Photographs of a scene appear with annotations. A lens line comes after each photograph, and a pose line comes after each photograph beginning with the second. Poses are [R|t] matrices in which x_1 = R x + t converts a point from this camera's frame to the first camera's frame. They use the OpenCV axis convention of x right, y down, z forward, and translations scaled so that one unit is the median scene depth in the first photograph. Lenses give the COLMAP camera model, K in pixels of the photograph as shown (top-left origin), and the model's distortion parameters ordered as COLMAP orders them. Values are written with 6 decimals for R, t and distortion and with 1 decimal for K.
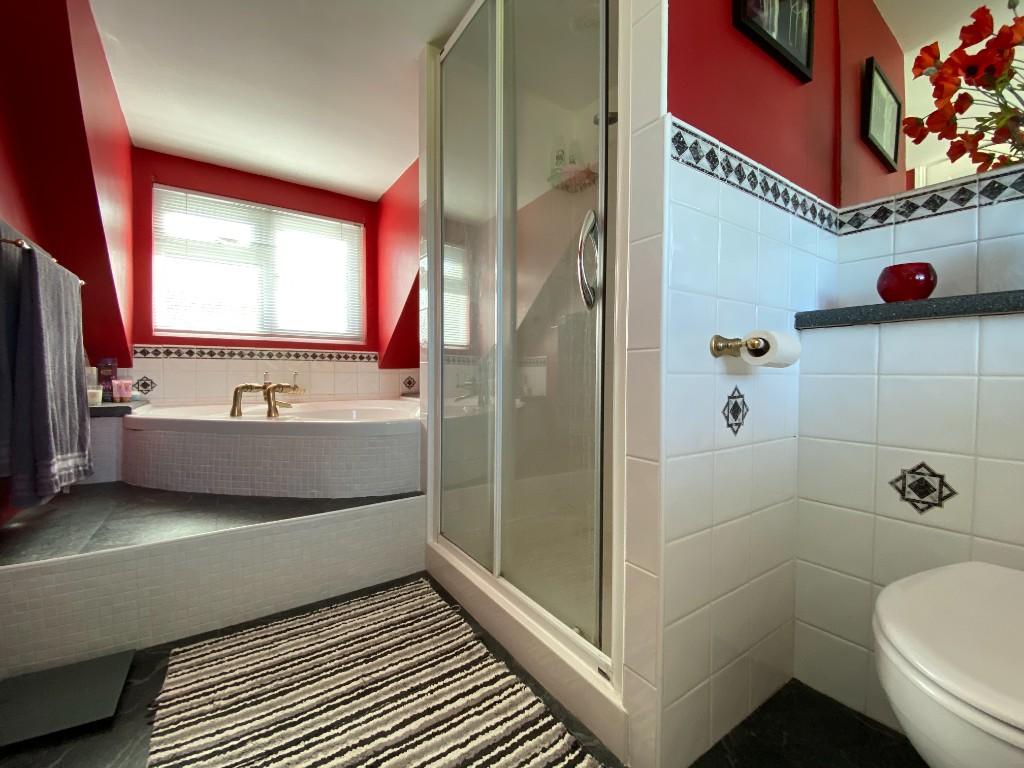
lens RADIAL K [[413.7, 0, 512.0], [0, 413.7, 384.0], [0, 0, 1]] dist [-0.000129, -0.013055]
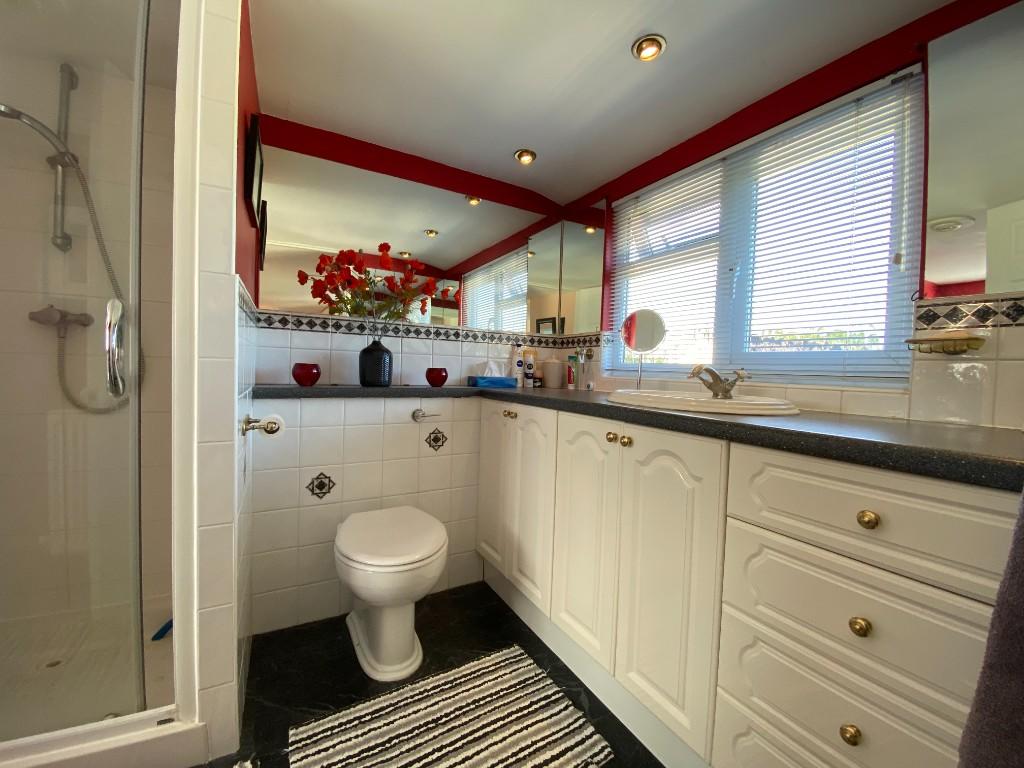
lens RADIAL K [[413.7, 0, 512.0], [0, 413.7, 384.0], [0, 0, 1]] dist [-0.000129, -0.013055]
pose [[0.090347, -0.033335, 0.995352, -0.786358], [0.000031, 0.999440, 0.033469, -0.273016], [-0.995910, -0.002993, 0.090298, -0.054900]]
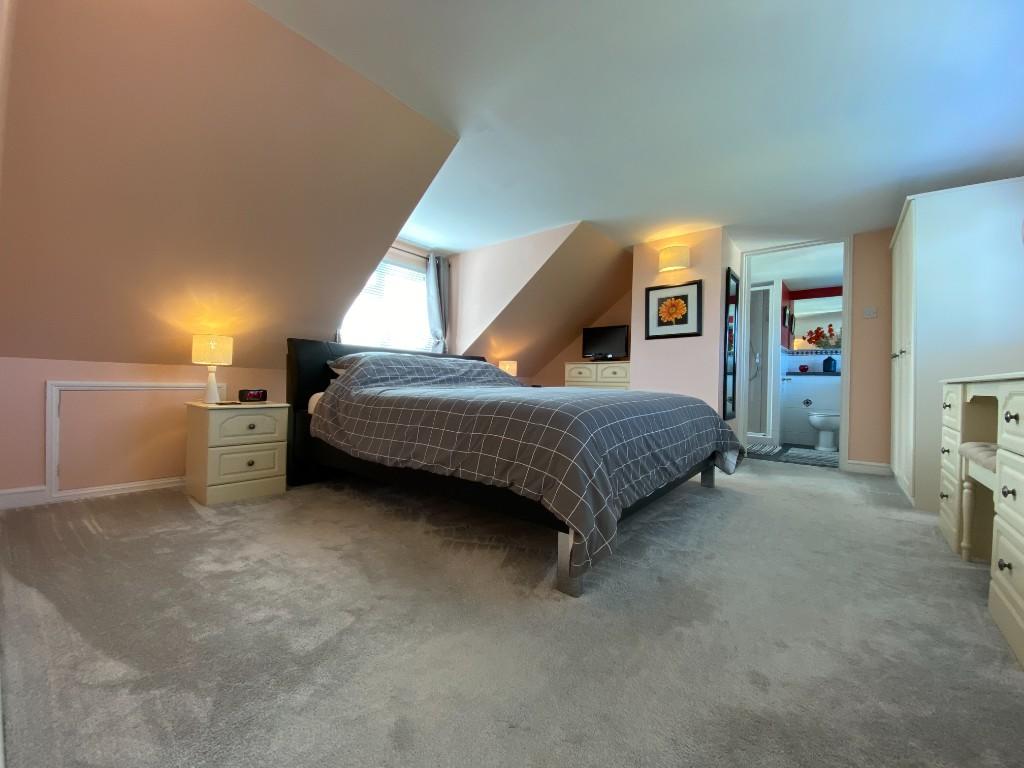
lens RADIAL K [[413.7, 0, 512.0], [0, 413.7, 384.0], [0, 0, 1]] dist [-0.000129, -0.013055]
pose [[0.961291, 0.016657, 0.275031, -4.841126], [-0.007397, 0.999371, -0.034671, 0.218722], [-0.275436, 0.031294, 0.960810, -3.642204]]
